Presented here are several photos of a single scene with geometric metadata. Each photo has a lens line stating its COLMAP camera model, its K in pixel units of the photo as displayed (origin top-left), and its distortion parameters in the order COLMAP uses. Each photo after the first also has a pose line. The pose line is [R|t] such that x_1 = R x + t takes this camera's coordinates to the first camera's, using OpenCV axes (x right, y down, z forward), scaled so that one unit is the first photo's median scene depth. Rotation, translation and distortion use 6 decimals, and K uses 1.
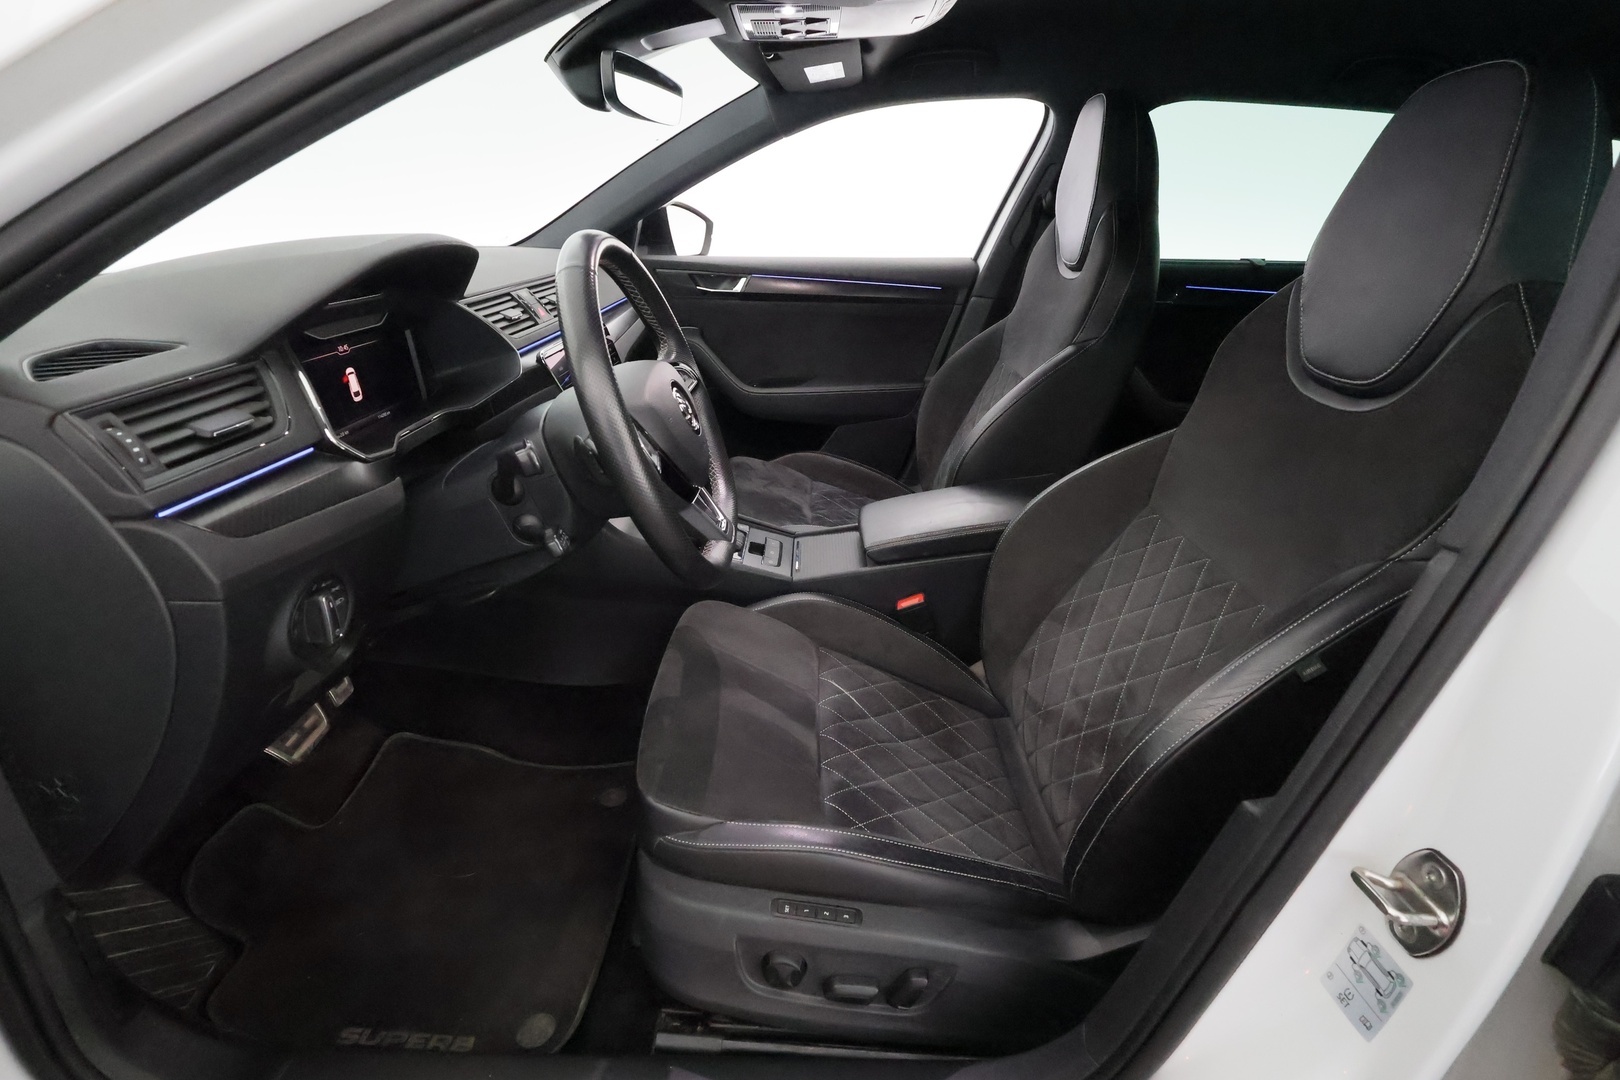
lens RADIAL K [[746.9, 0, 810.0], [0, 746.9, 540.0], [0, 0, 1]] dist [0.003400, -0.000066]
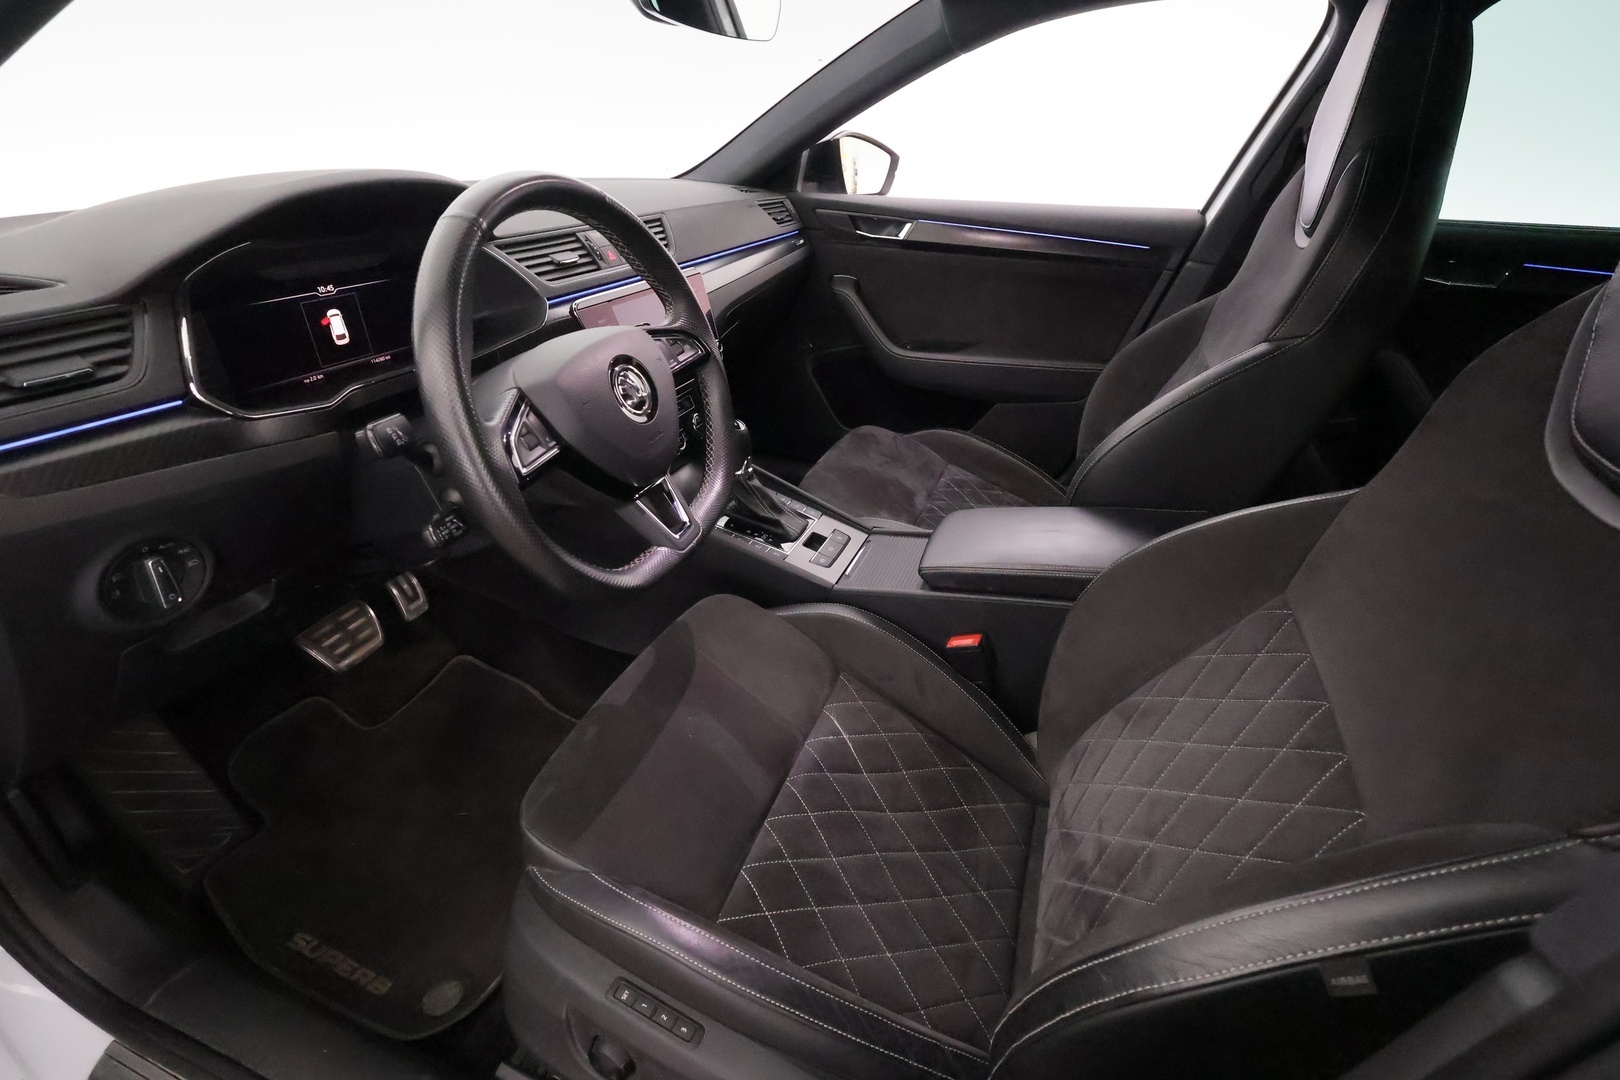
lens RADIAL K [[746.9, 0, 810.0], [0, 746.9, 540.0], [0, 0, 1]] dist [0.003400, -0.000066]
pose [[0.936286, 0.174875, -0.304609, 0.210969], [-0.151076, 0.983429, 0.100216, -0.085474], [0.317087, -0.047812, 0.947190, 0.176162]]
